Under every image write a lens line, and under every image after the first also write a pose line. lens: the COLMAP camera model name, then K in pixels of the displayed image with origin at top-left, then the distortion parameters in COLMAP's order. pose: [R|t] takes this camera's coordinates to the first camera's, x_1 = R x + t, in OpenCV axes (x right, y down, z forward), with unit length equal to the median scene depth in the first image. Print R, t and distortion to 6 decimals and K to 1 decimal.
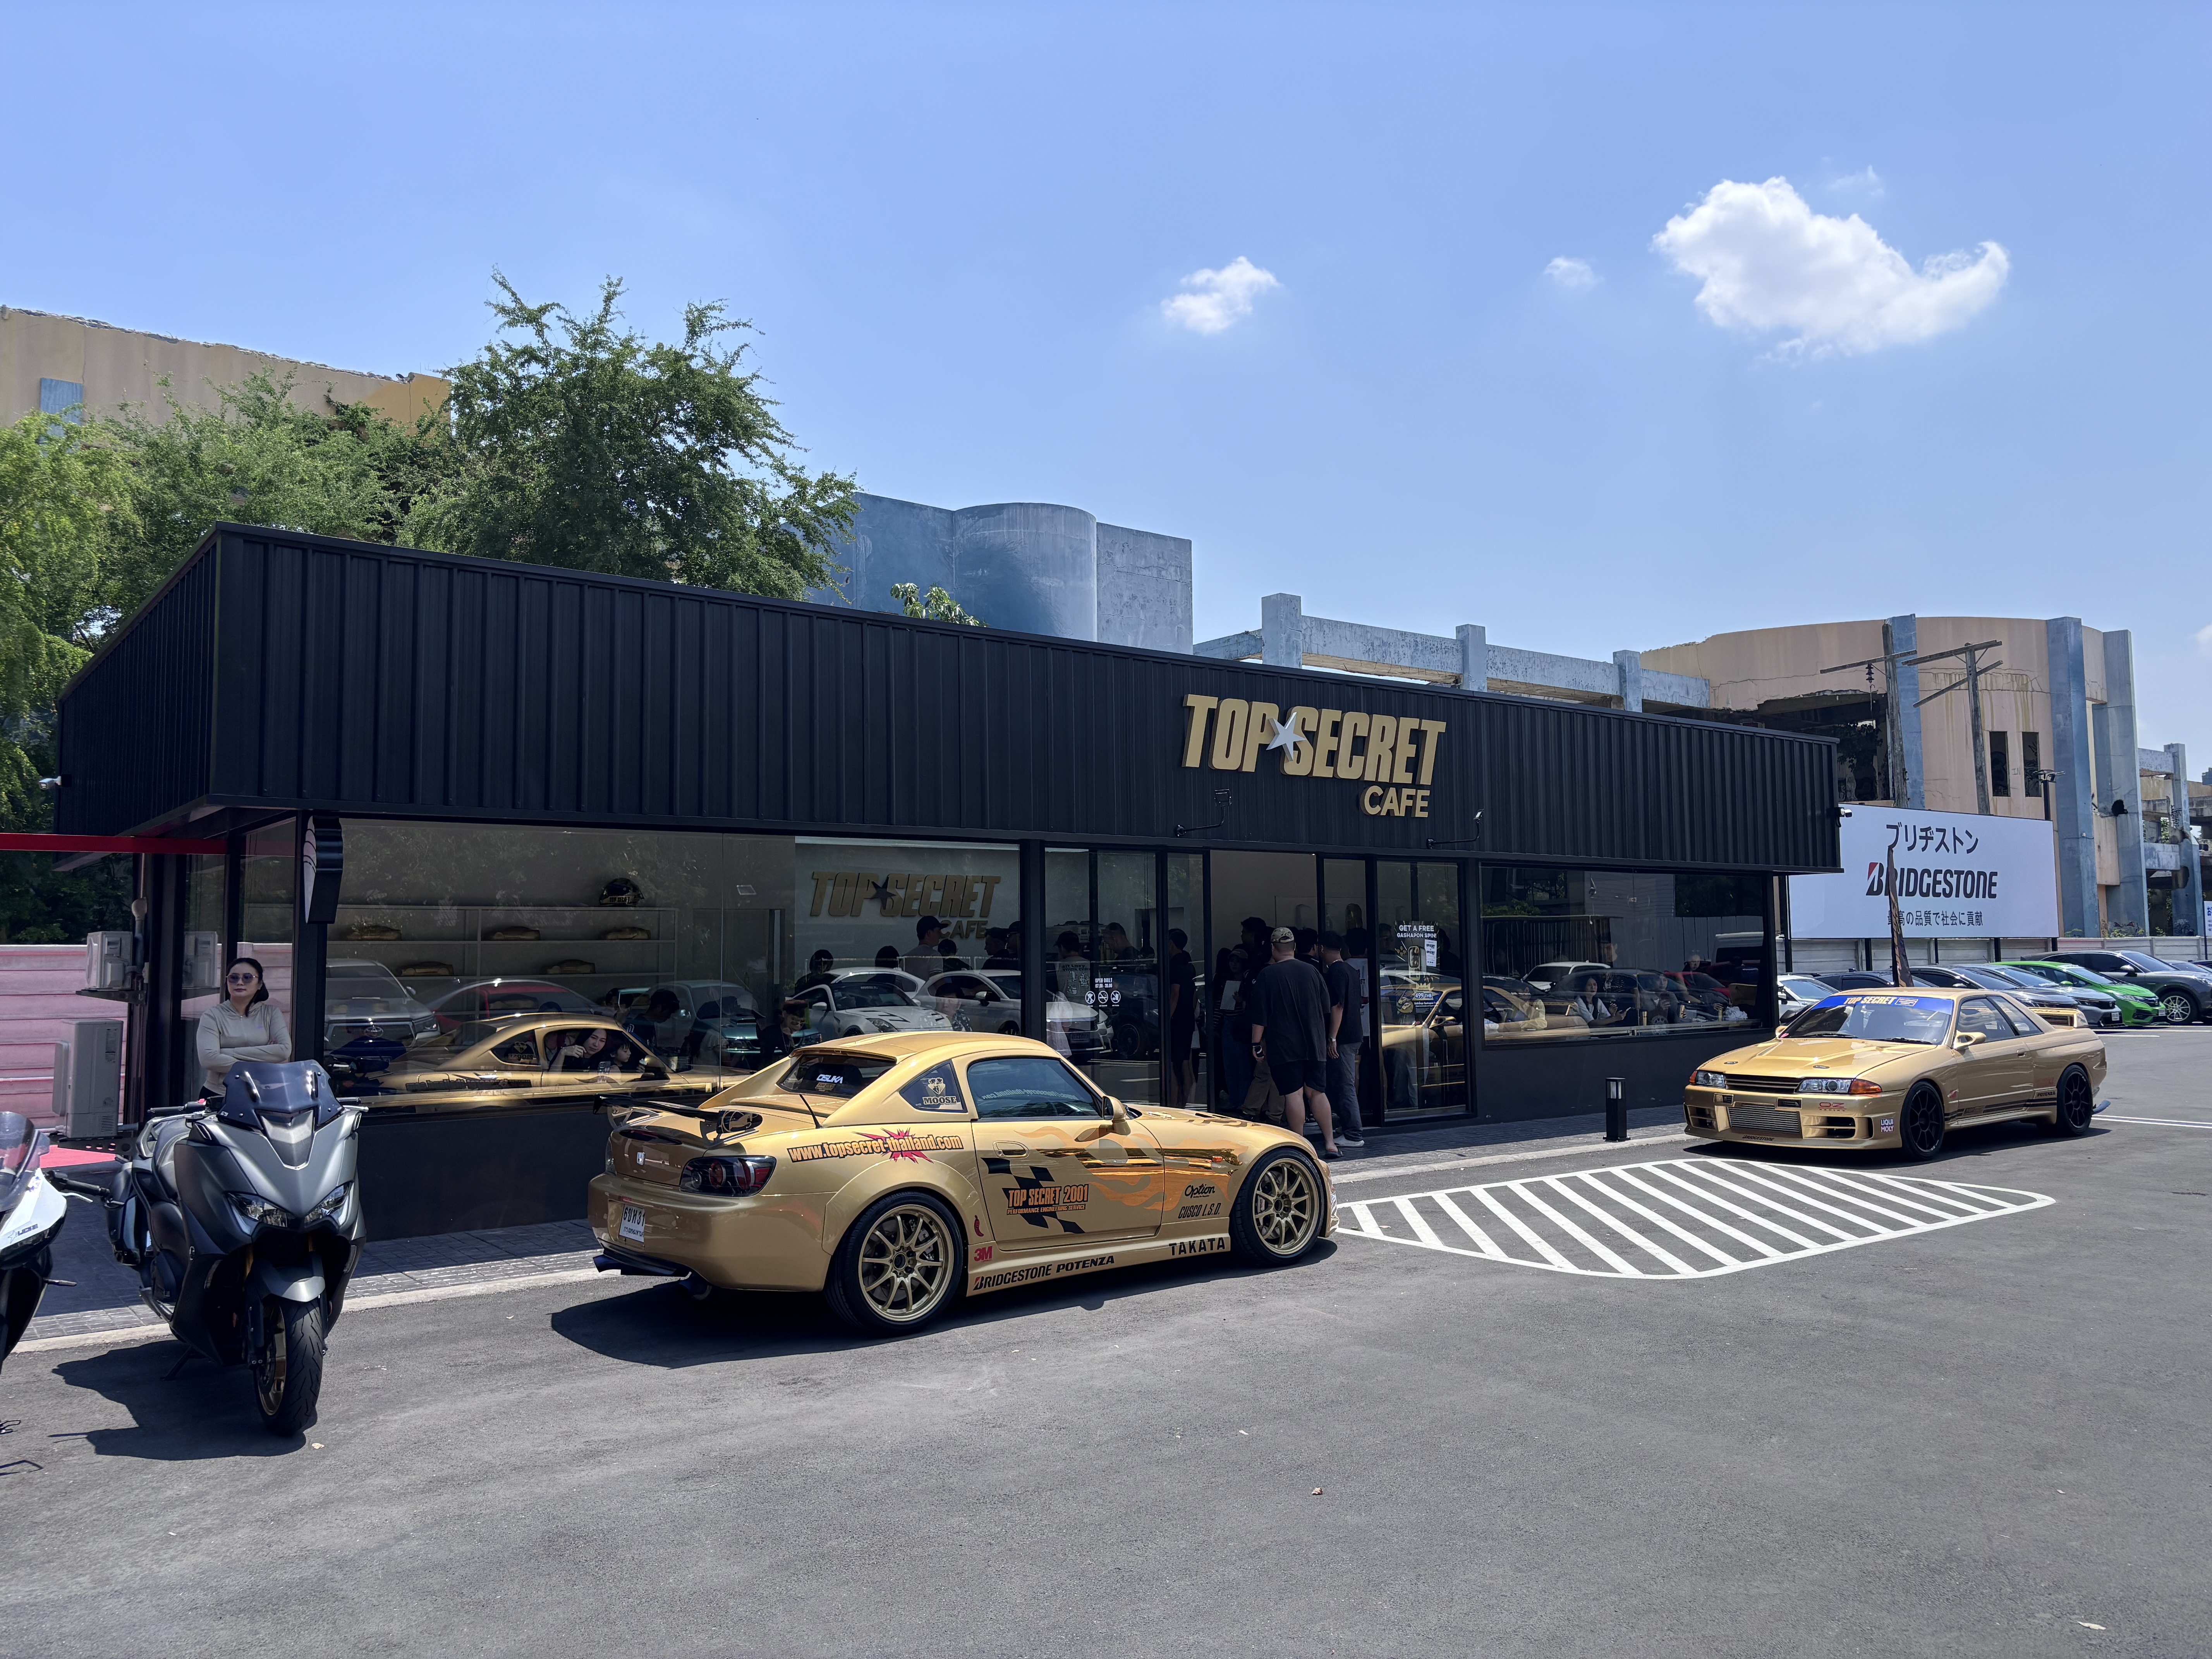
lens RADIAL K [[1664.2, 0, 1112.8], [0, 1664.2, 823.5], [0, 0, 1]] dist [0.007449, -0.033114]
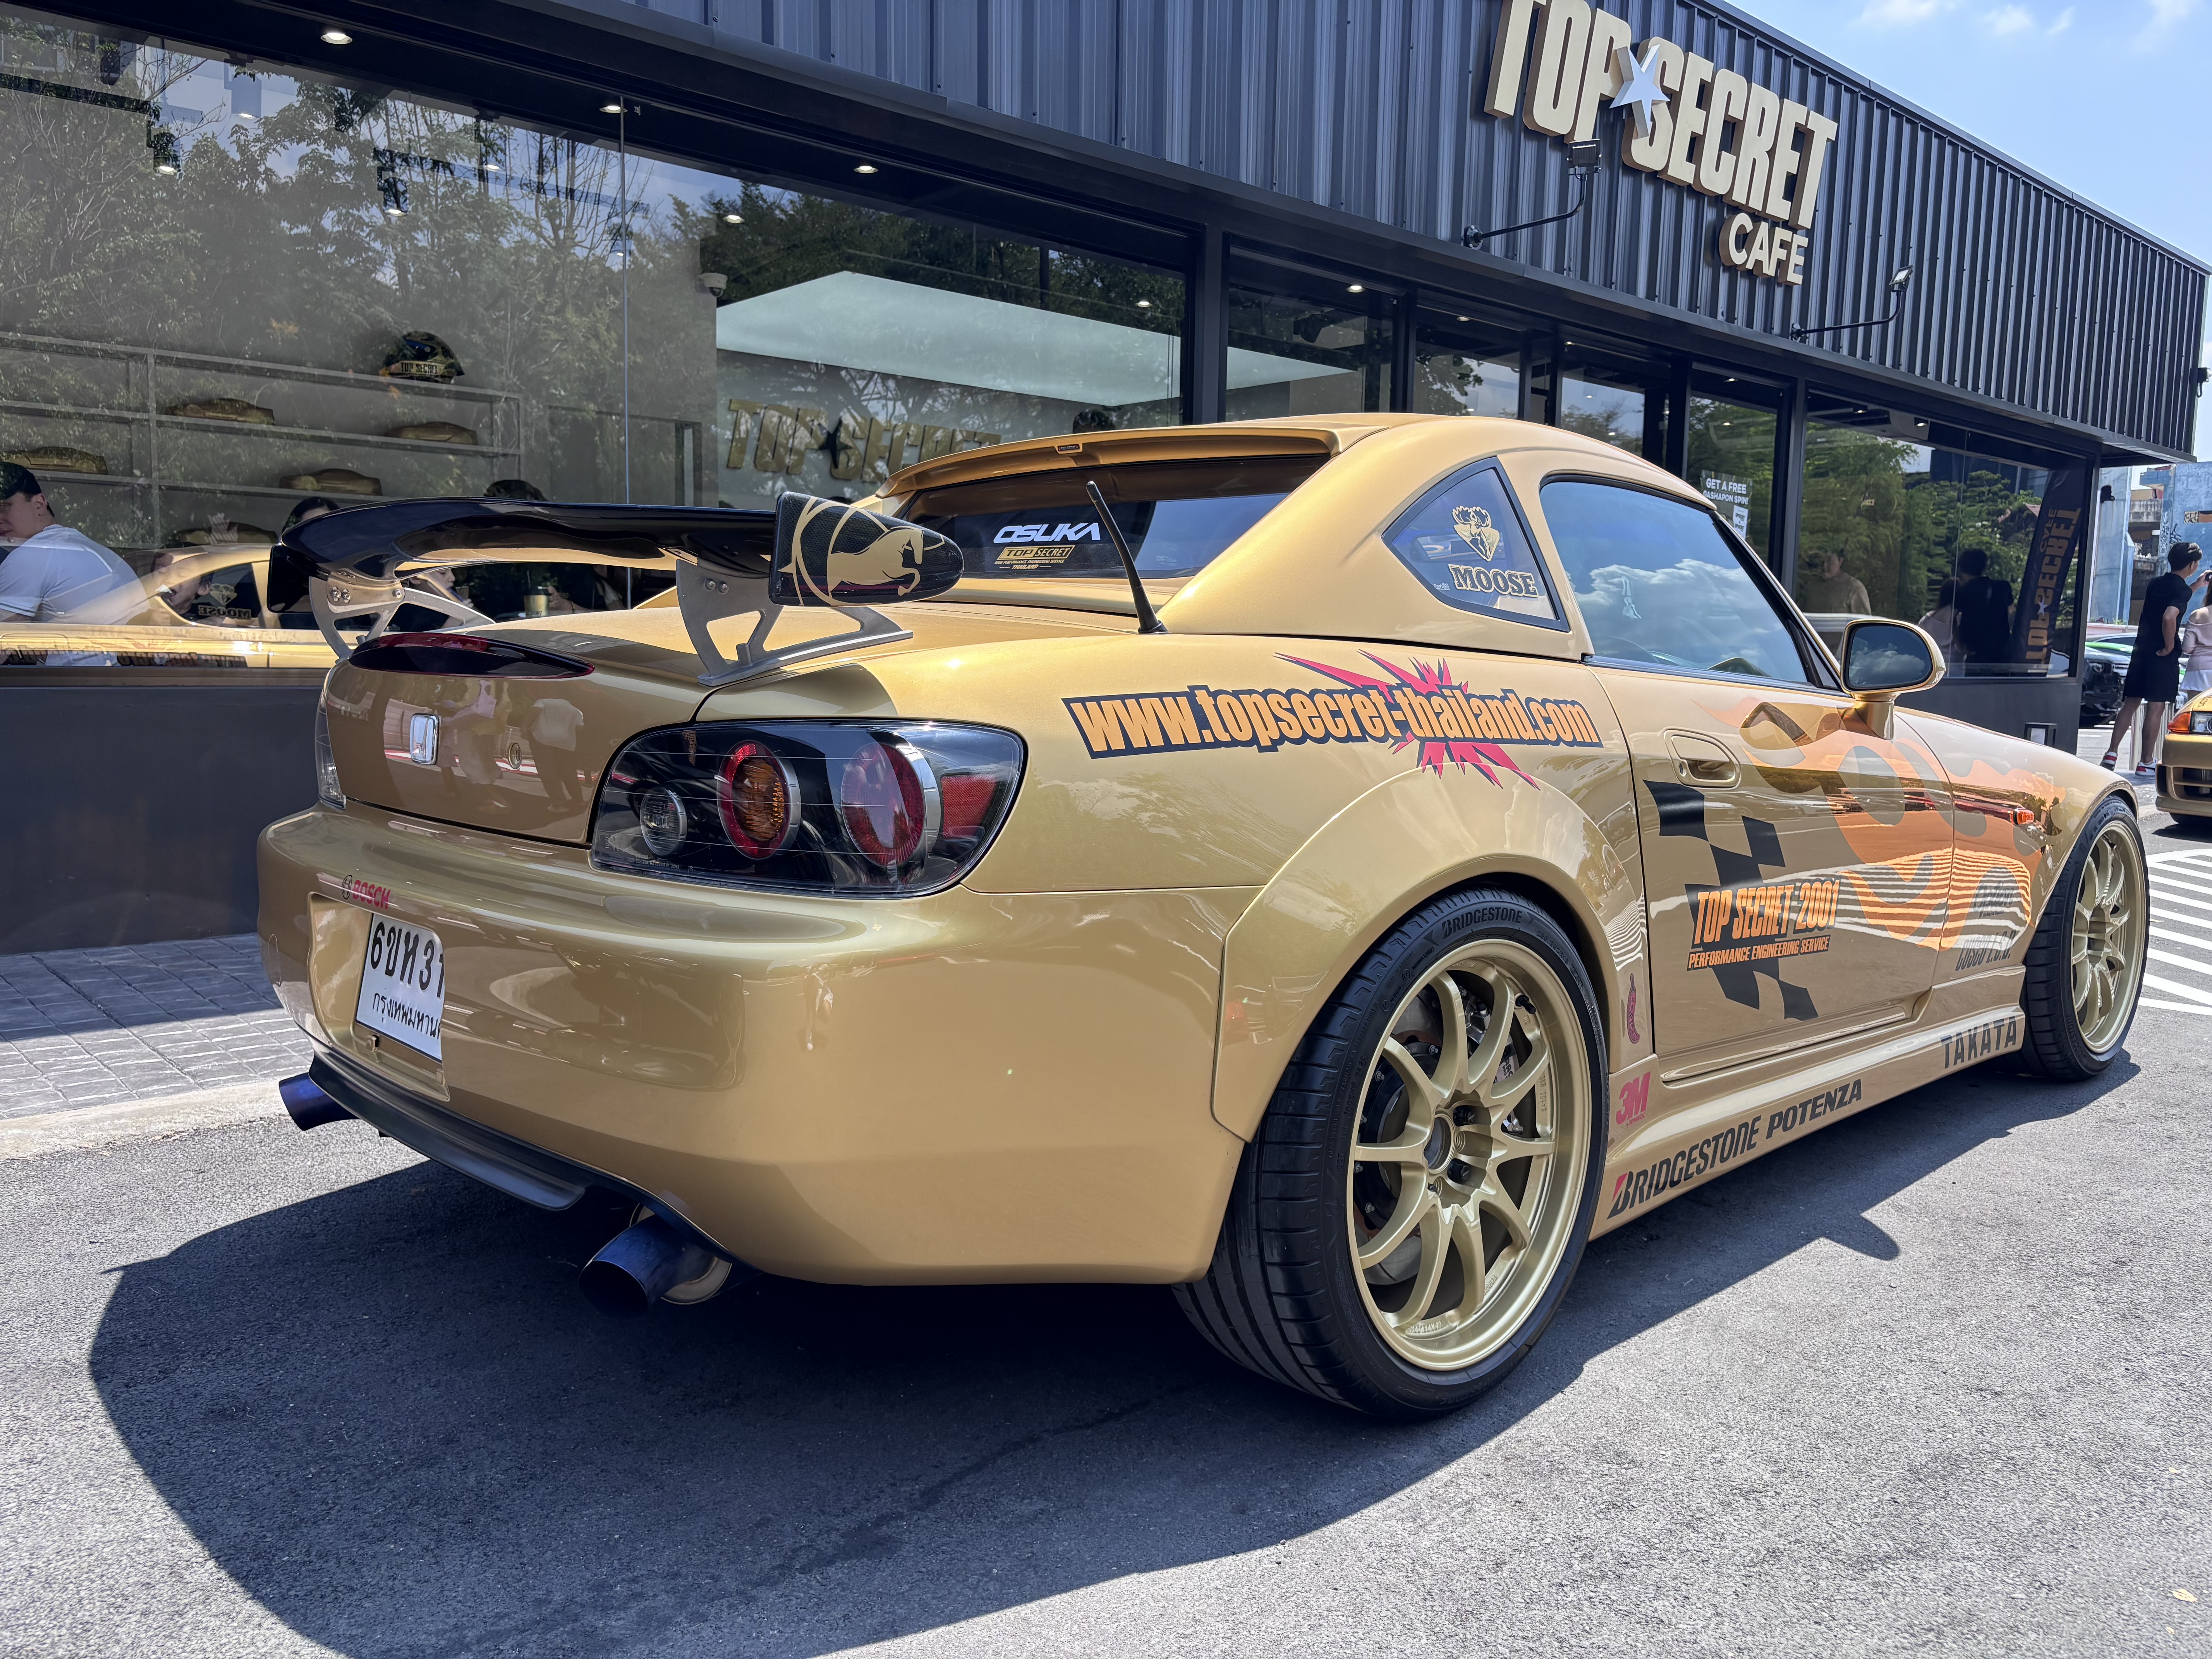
lens RADIAL K [[1666.3, 0, 1112.9], [0, 1666.3, 831.9], [0, 0, 1]] dist [0.086760, -0.102721]
pose [[0.996255, 0.021850, 0.083652, -0.113574], [-0.037204, 0.981720, 0.186659, 0.092622], [-0.078044, -0.189072, 0.978857, 0.419545]]
